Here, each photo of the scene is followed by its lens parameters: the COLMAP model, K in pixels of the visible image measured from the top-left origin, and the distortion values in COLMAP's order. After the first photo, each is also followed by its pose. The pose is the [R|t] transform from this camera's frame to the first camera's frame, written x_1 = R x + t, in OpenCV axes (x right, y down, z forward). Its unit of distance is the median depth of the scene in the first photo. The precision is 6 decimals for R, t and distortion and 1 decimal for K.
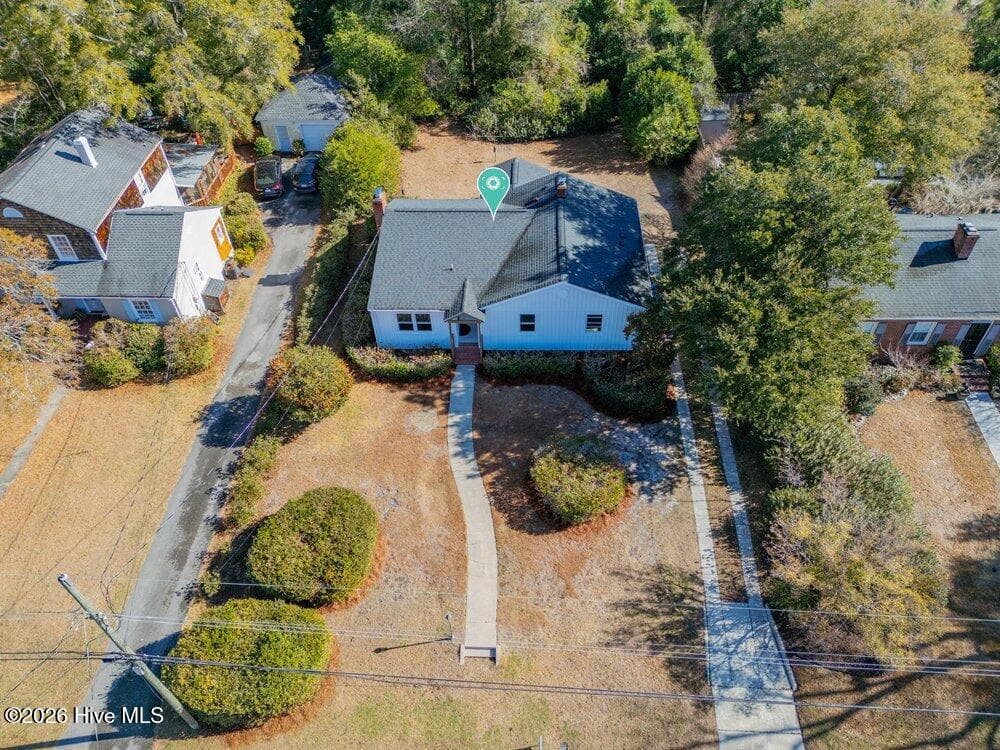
lens RADIAL K [[730.0, 0, 497.4], [0, 730.0, 392.2], [0, 0, 1]] dist [0.083306, -0.085998]
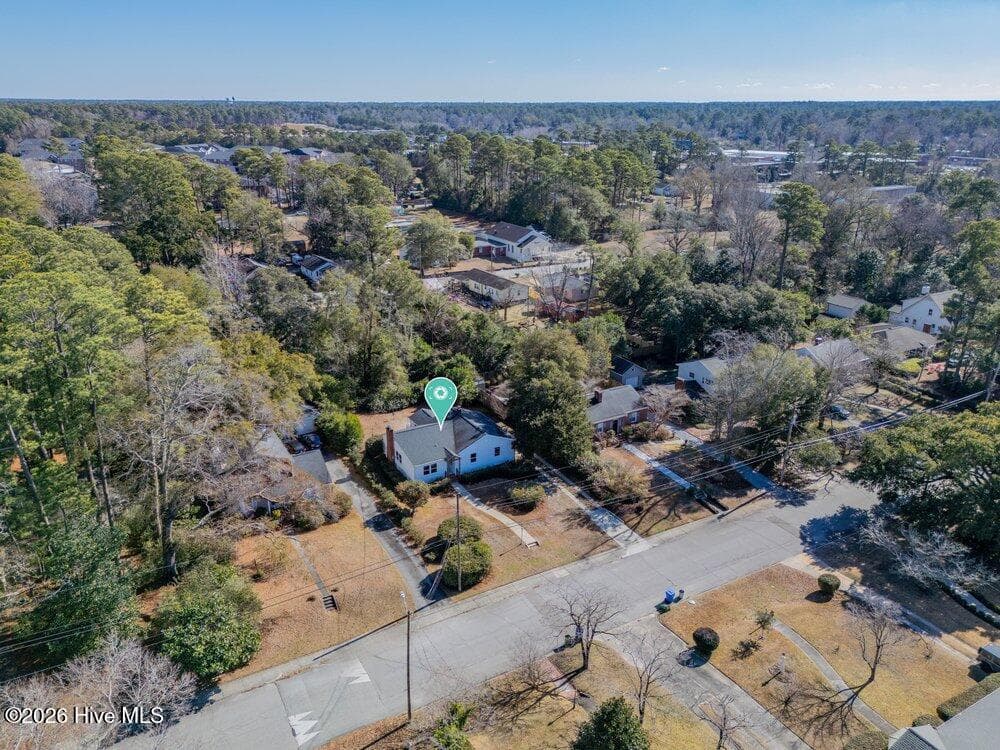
lens RADIAL K [[722.0, 0, 504.0], [0, 722.0, 368.9], [0, 0, 1]] dist [0.101668, -0.114086]
pose [[0.843227, -0.157606, 0.513934, -1.061513], [0.368593, 0.865432, -0.339363, 0.502302], [-0.391289, 0.475592, 0.787848, -1.070412]]
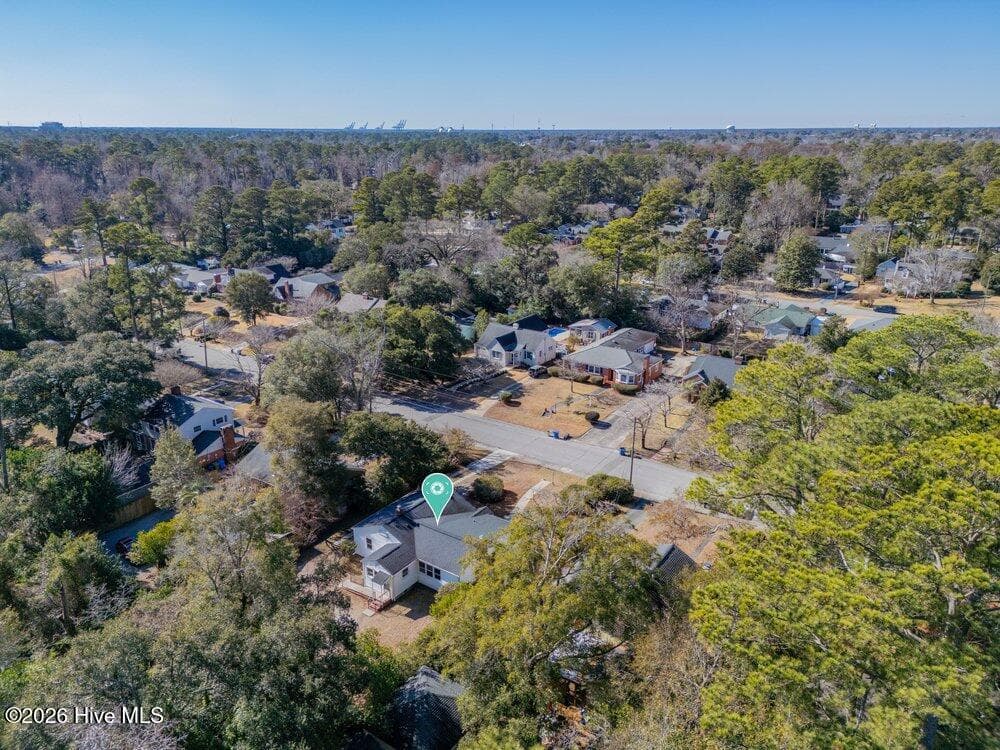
lens RADIAL K [[710.1, 0, 500.0], [0, 710.1, 375.0], [0, 0, 1]] dist [0.108989, -0.130590]
pose [[-0.839839, -0.151845, 0.521166, -1.096612], [0.405329, 0.463207, 0.788130, -1.890944], [-0.361081, 0.873145, -0.327472, 1.288243]]
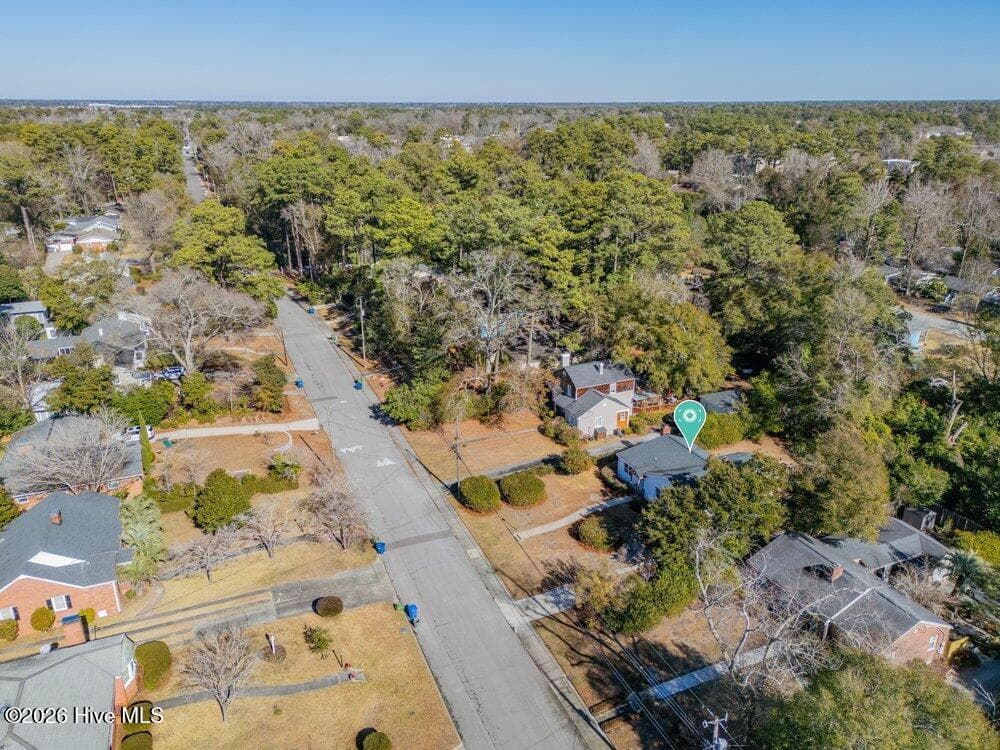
lens RADIAL K [[722.0, 0, 504.0], [0, 722.0, 368.9], [0, 0, 1]] dist [0.101668, -0.114086]
pose [[0.440150, 0.336104, -0.832648, 1.511044], [-0.654814, 0.754649, -0.041526, 0.015830], [0.614399, 0.563507, 0.552244, -0.674304]]
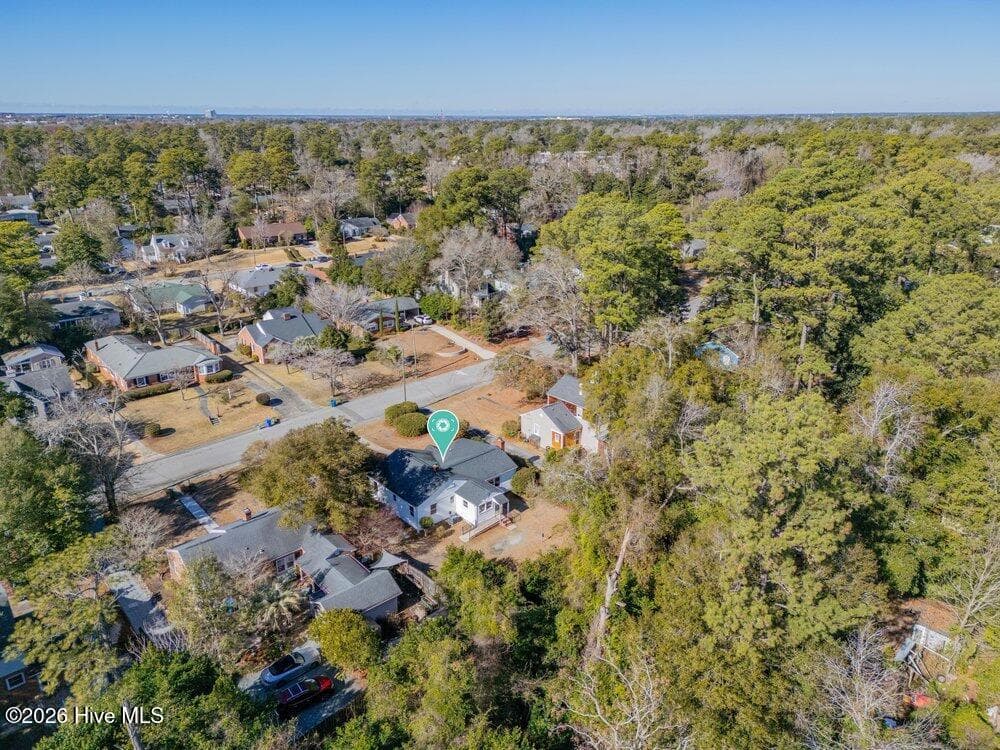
lens RADIAL K [[722.0, 0, 504.0], [0, 722.0, 368.9], [0, 0, 1]] dist [0.101668, -0.114086]
pose [[-0.724600, 0.255601, -0.640018, 1.251995], [-0.480414, 0.478509, 0.735004, -2.116016], [0.494122, 0.840058, -0.223933, 1.408719]]
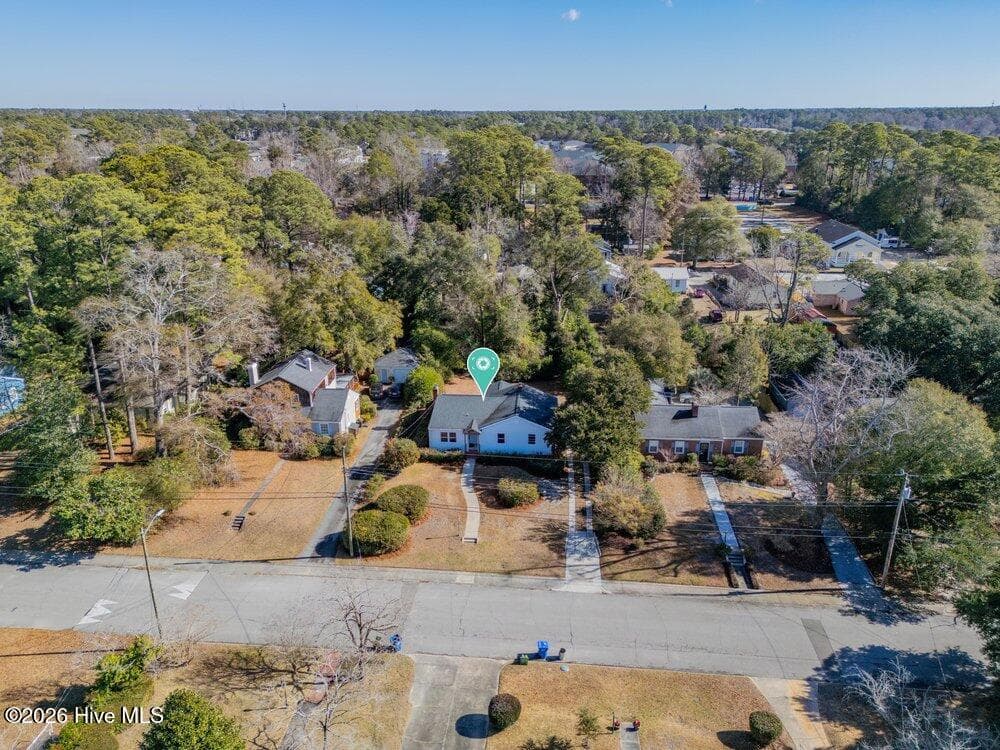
lens RADIAL K [[722.0, 0, 504.0], [0, 722.0, 368.9], [0, 0, 1]] dist [0.101668, -0.114086]
pose [[0.999310, 0.032811, -0.017405, 0.080488], [-0.037130, 0.894656, -0.445210, 0.671691], [0.000964, 0.445549, 0.895257, -1.001520]]
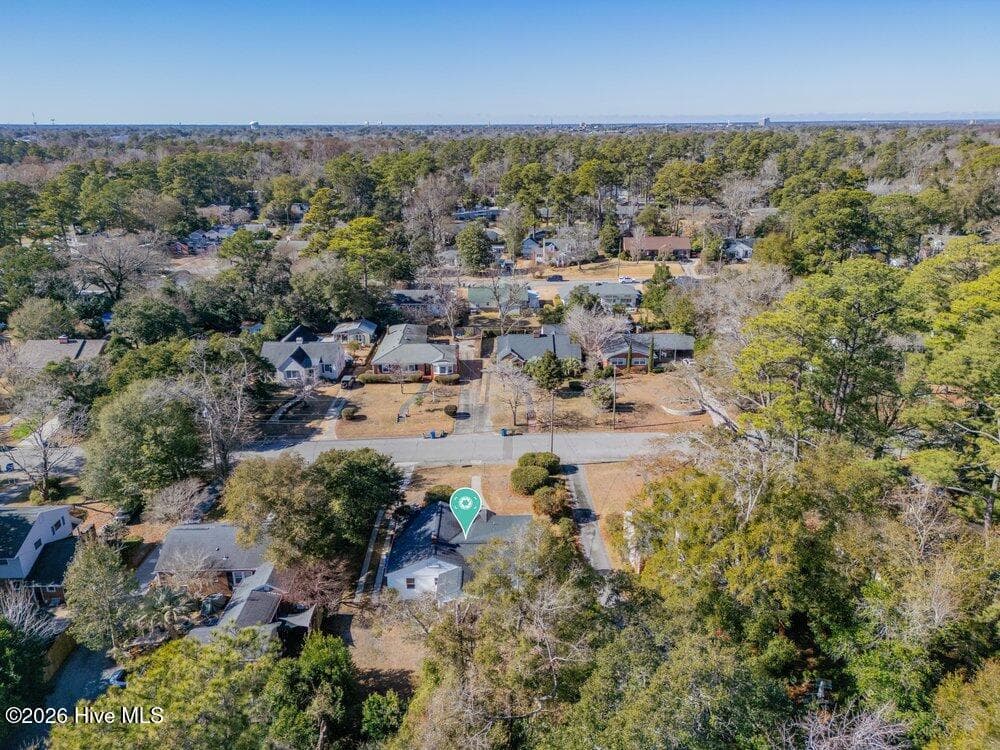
lens RADIAL K [[710.1, 0, 500.0], [0, 710.1, 375.0], [0, 0, 1]] dist [0.108989, -0.130590]
pose [[-0.998221, 0.047670, -0.035804, -0.029016], [-0.012733, 0.416230, 0.909170, -2.142422], [0.058243, 0.908009, -0.414882, 1.463966]]
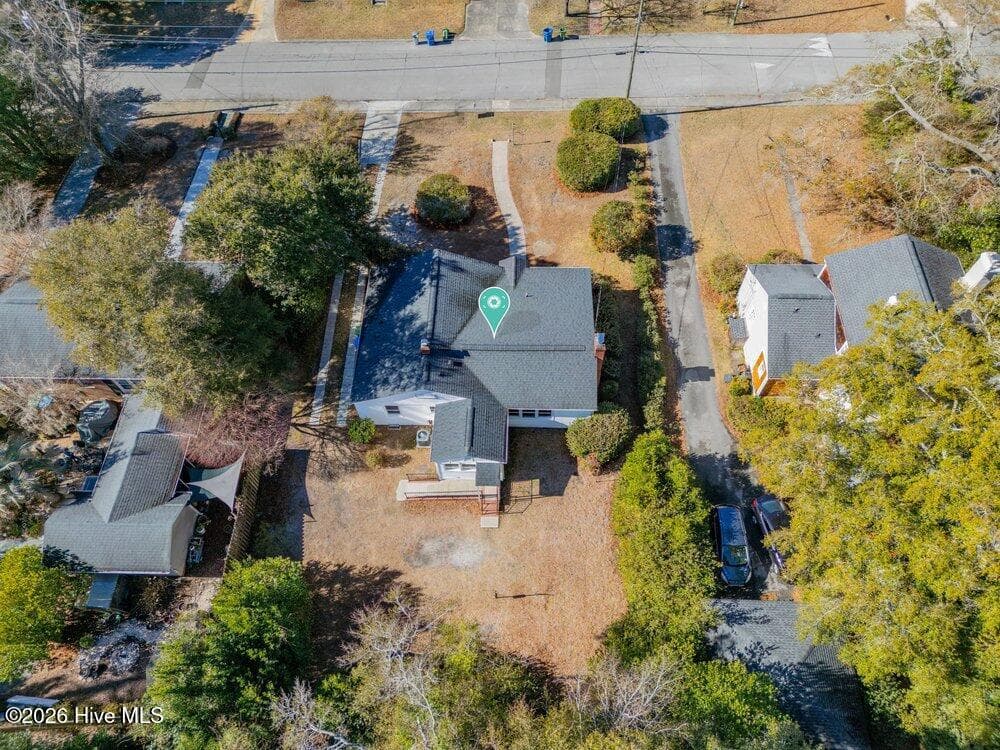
lens RADIAL K [[710.1, 0, 500.0], [0, 710.1, 375.0], [0, 0, 1]] dist [0.108989, -0.130590]
pose [[-0.998399, 0.036050, 0.043577, -0.066648], [0.033019, -0.253993, 0.966642, -1.357501], [0.045916, 0.966534, 0.252396, 0.844463]]
